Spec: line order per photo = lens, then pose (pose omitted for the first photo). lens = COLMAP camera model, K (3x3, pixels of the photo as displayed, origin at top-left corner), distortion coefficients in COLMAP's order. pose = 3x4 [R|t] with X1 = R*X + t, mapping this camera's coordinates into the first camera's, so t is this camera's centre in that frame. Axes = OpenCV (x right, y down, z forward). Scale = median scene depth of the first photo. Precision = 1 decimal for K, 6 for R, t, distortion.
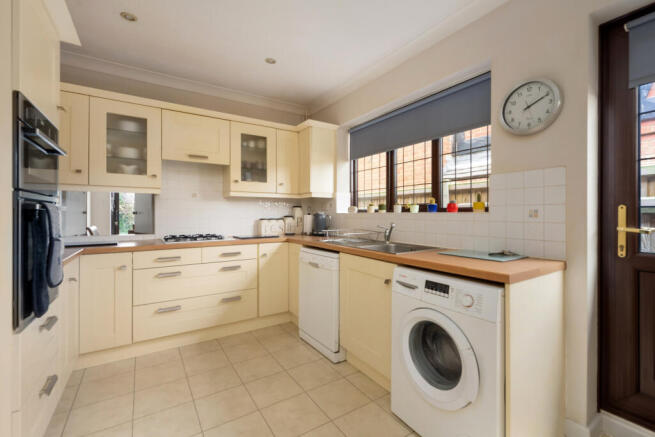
lens RADIAL K [[292.2, 0, 332.0], [0, 292.2, 214.2], [0, 0, 1]] dist [-0.002237, -0.000040]
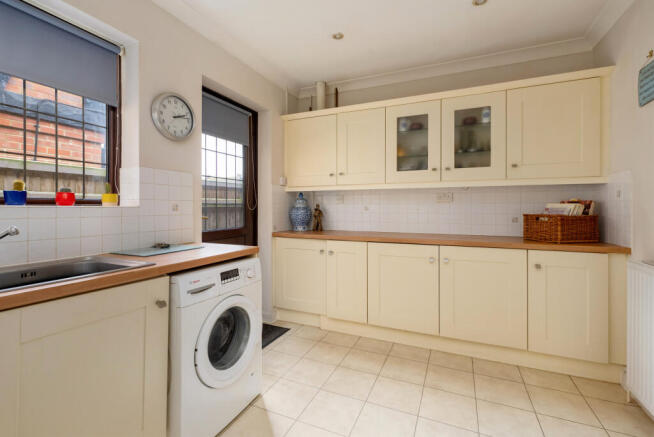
lens RADIAL K [[291.7, 0, 331.2], [0, 291.7, 216.5], [0, 0, 1]] dist [-0.002237, -0.000040]
pose [[-0.532325, -0.023322, 0.846219, -0.676104], [-0.000809, 0.999634, 0.027042, 0.001709], [-0.846540, 0.013711, -0.532149, 1.115673]]
